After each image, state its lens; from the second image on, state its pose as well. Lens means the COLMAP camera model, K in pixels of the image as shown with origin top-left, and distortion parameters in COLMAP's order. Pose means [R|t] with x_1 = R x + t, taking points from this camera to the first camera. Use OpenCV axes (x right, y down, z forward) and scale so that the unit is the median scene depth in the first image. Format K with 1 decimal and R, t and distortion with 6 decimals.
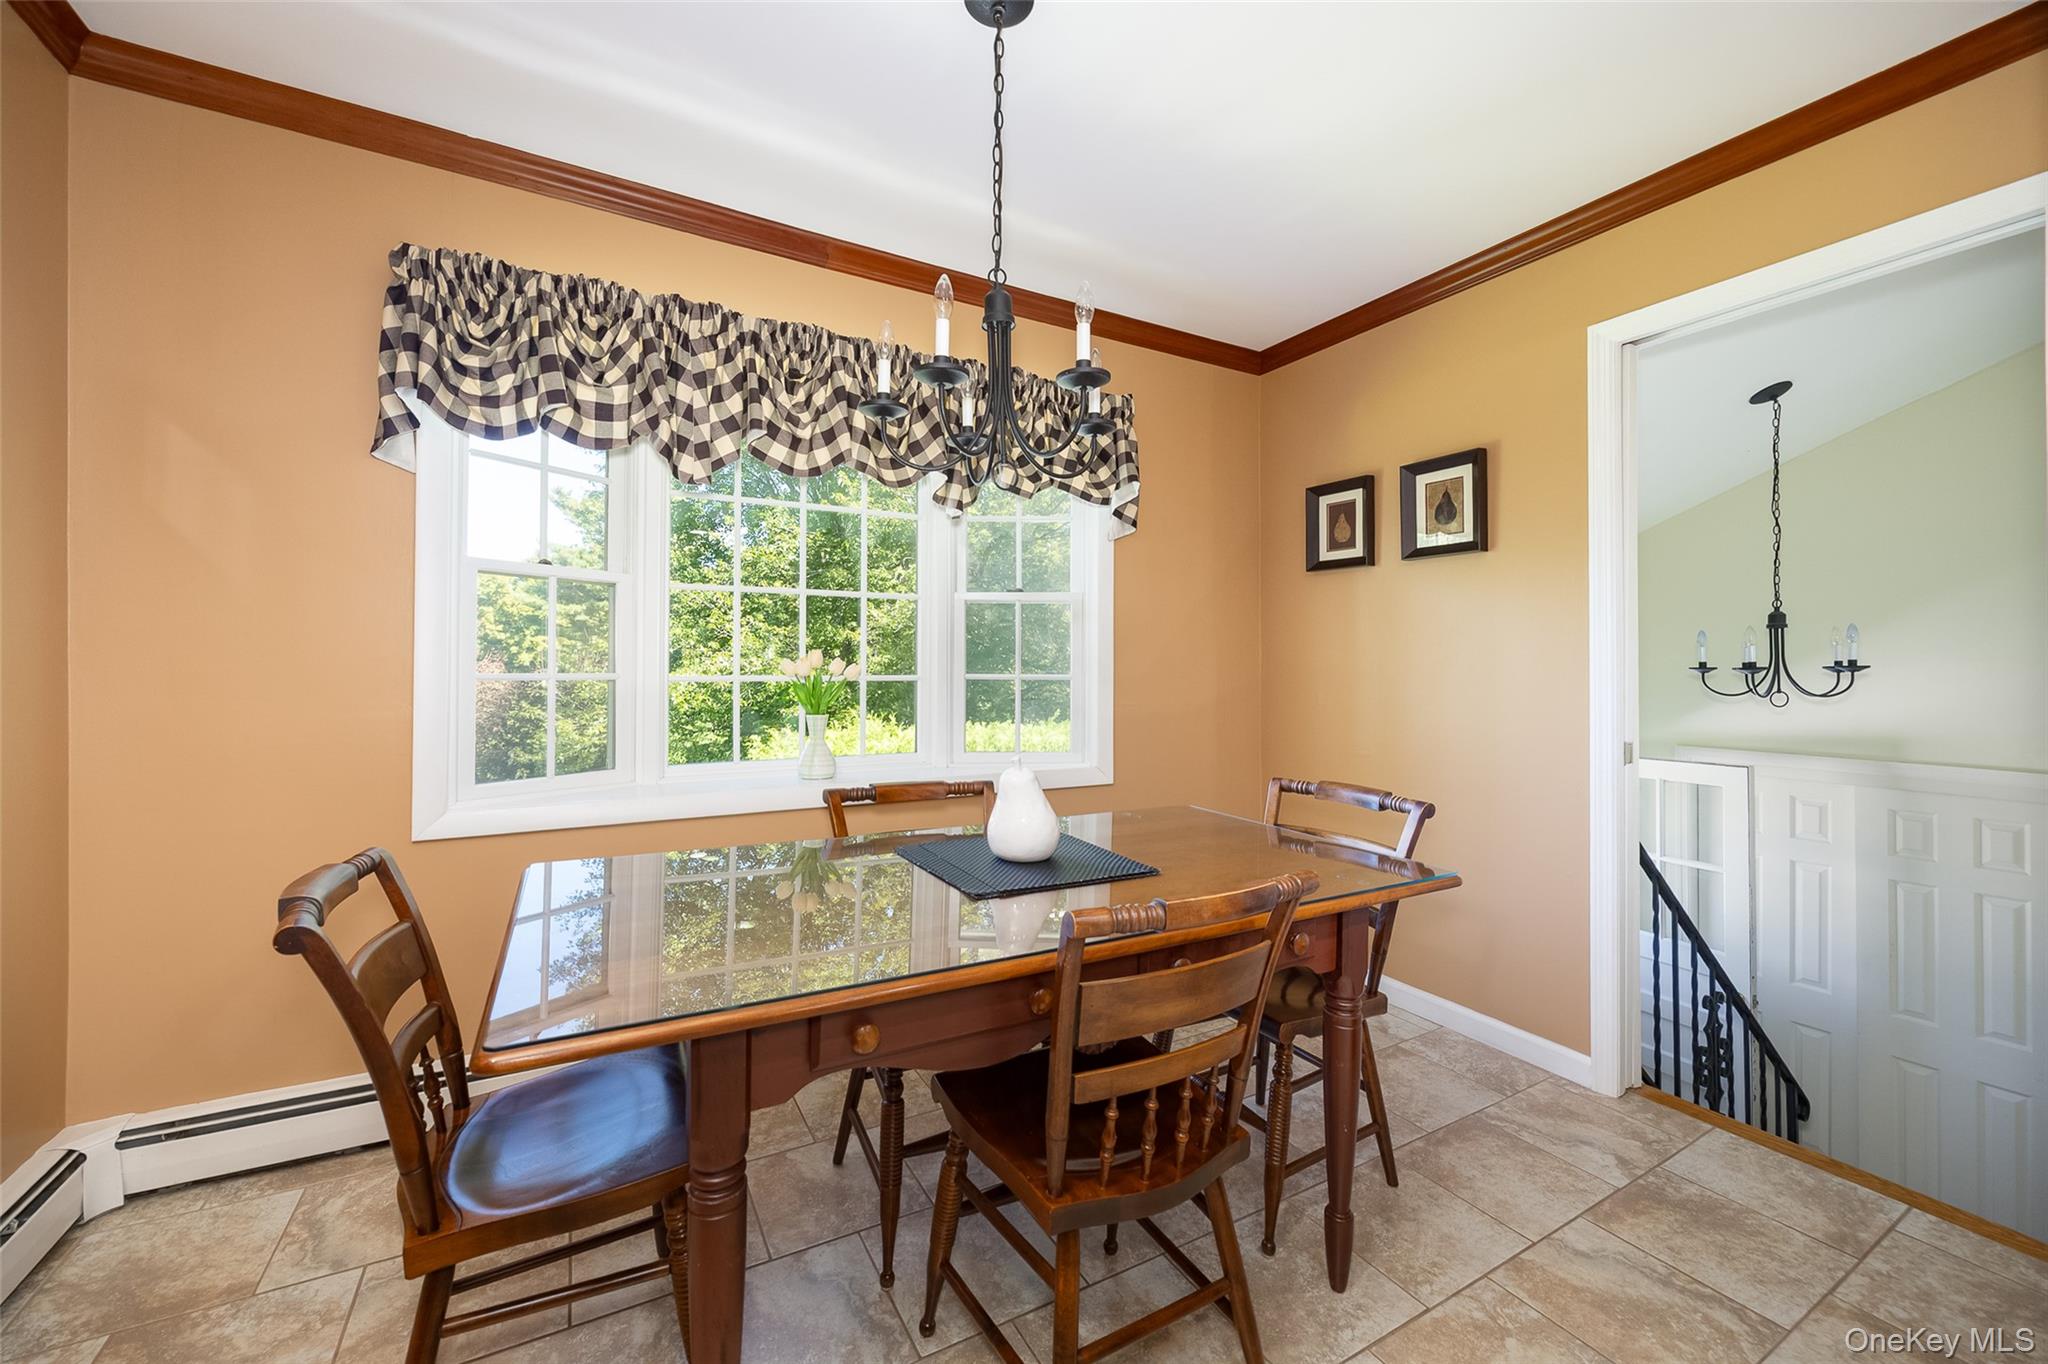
lens RADIAL K [[798.3, 0, 1033.4], [0, 798.3, 664.3], [0, 0, 1]] dist [0.000151, -0.000016]
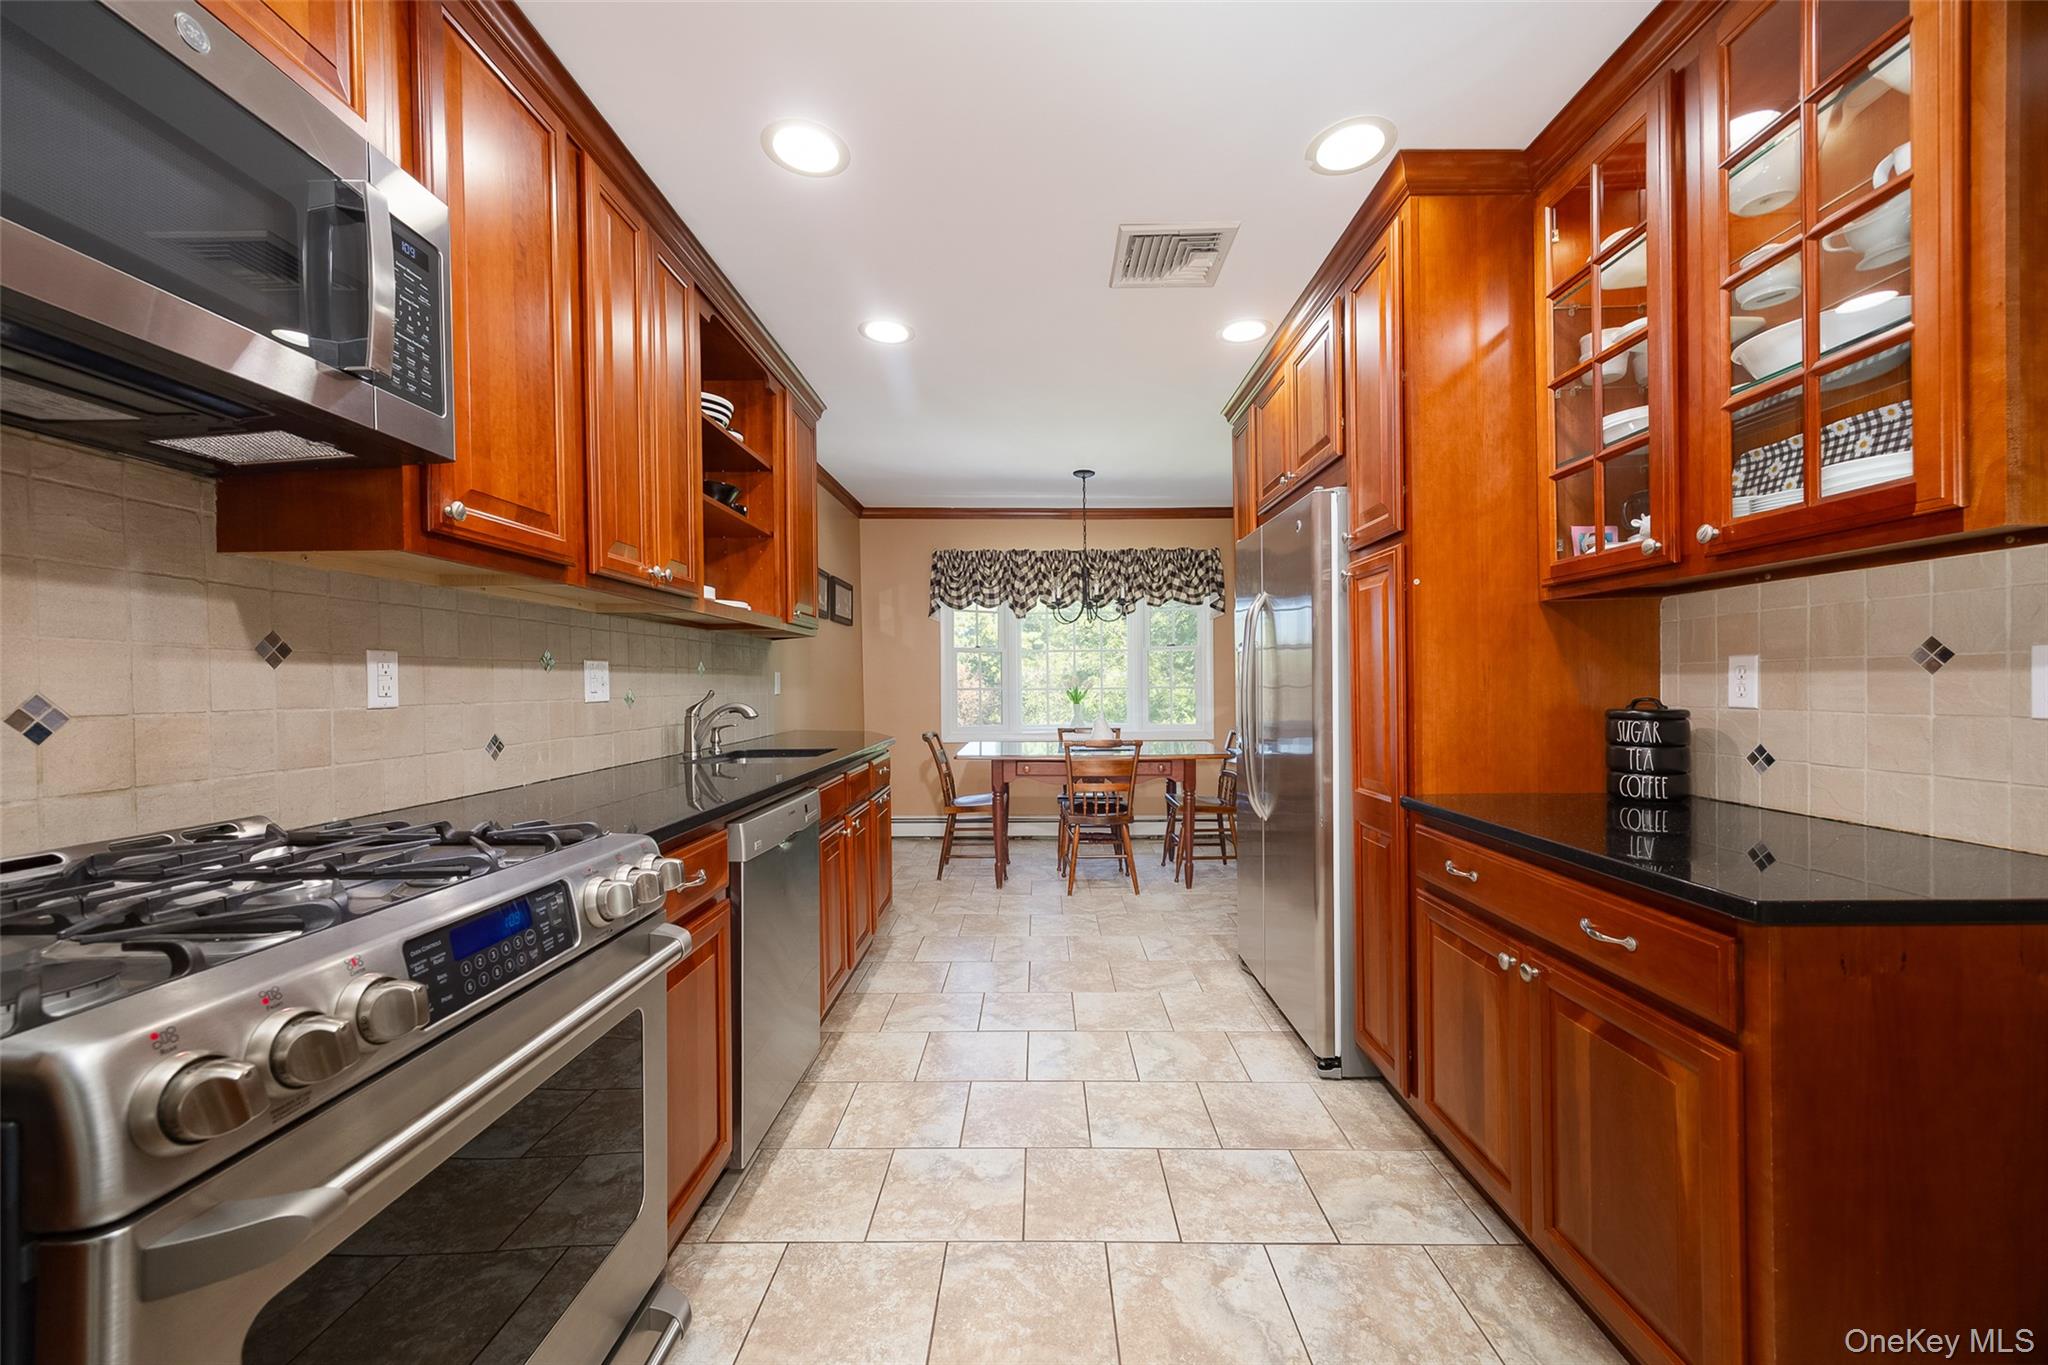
lens RADIAL K [[798.3, 0, 1027.2], [0, 798.3, 688.9], [0, 0, 1]] dist [0.000151, -0.000016]
pose [[0.859604, -0.009525, -0.510872, 1.005123], [0.017163, 0.999800, 0.010239, -0.007166], [0.510672, -0.017569, 0.859596, -1.368642]]
